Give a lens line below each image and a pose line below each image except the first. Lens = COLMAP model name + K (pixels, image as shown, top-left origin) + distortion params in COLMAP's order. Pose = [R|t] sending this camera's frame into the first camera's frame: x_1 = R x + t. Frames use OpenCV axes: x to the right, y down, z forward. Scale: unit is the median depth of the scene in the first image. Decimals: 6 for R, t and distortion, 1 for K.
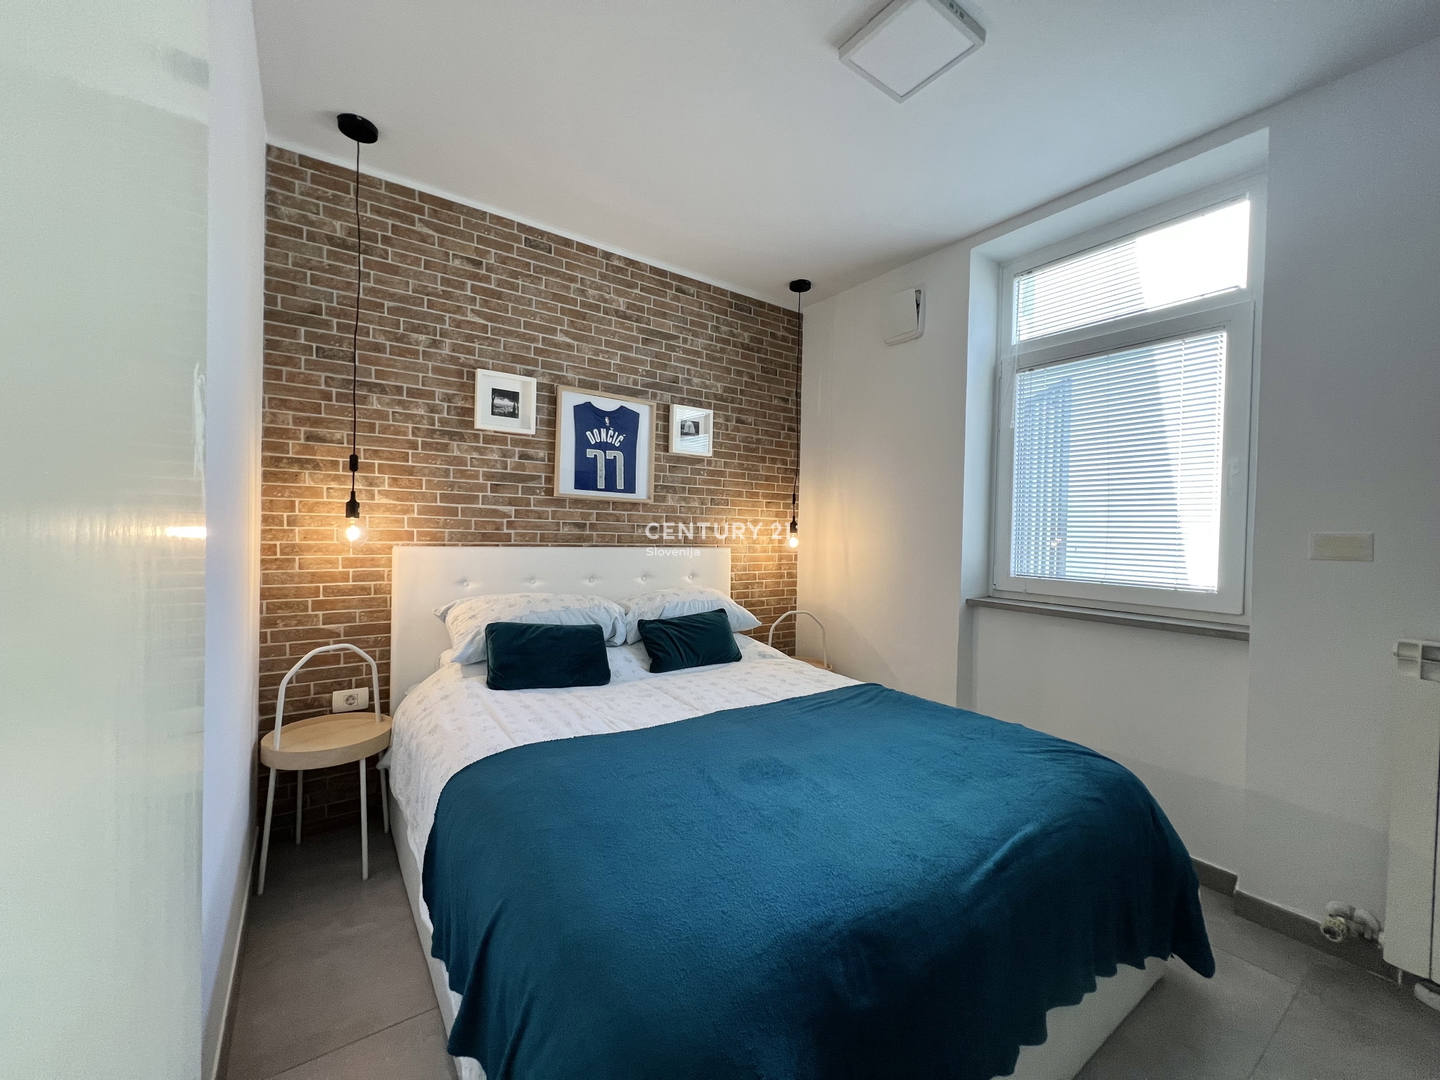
lens RADIAL K [[574.7, 0, 717.4], [0, 574.7, 537.0], [0, 0, 1]] dist [-0.001170, -0.000129]
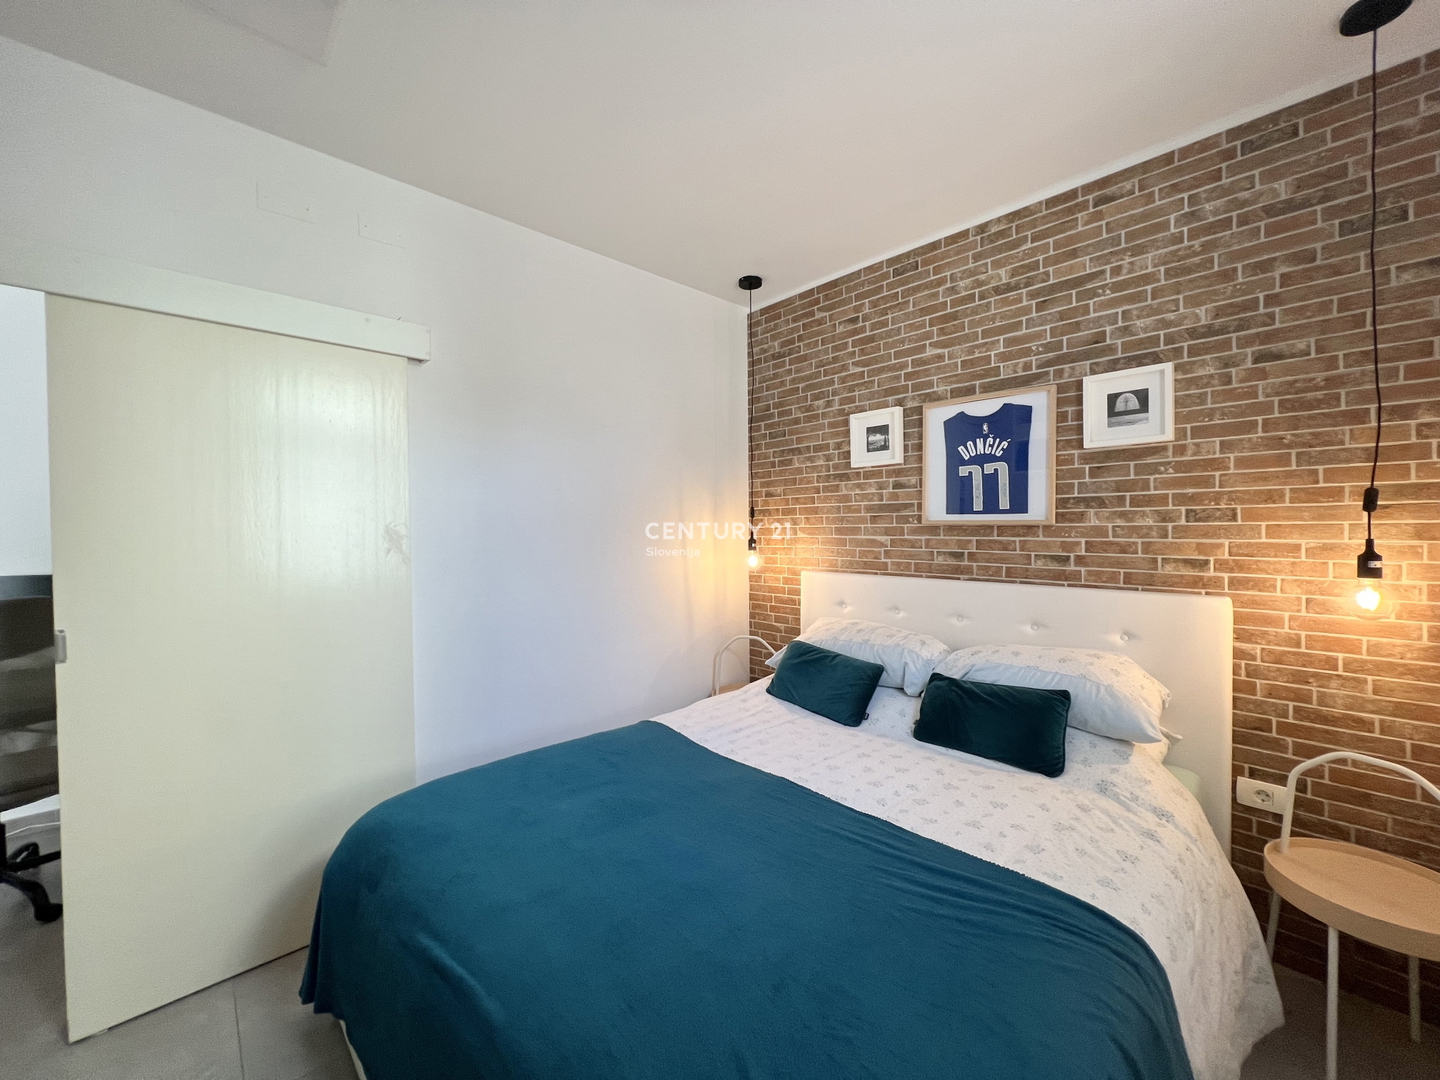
lens RADIAL K [[574.7, 0, 717.4], [0, 574.7, 537.0], [0, 0, 1]] dist [-0.001170, -0.000129]
pose [[0.142198, -0.009195, -0.989795, 0.598253], [-0.001233, 0.999954, -0.009467, -0.040185], [0.989837, 0.002567, 0.142180, 0.535245]]
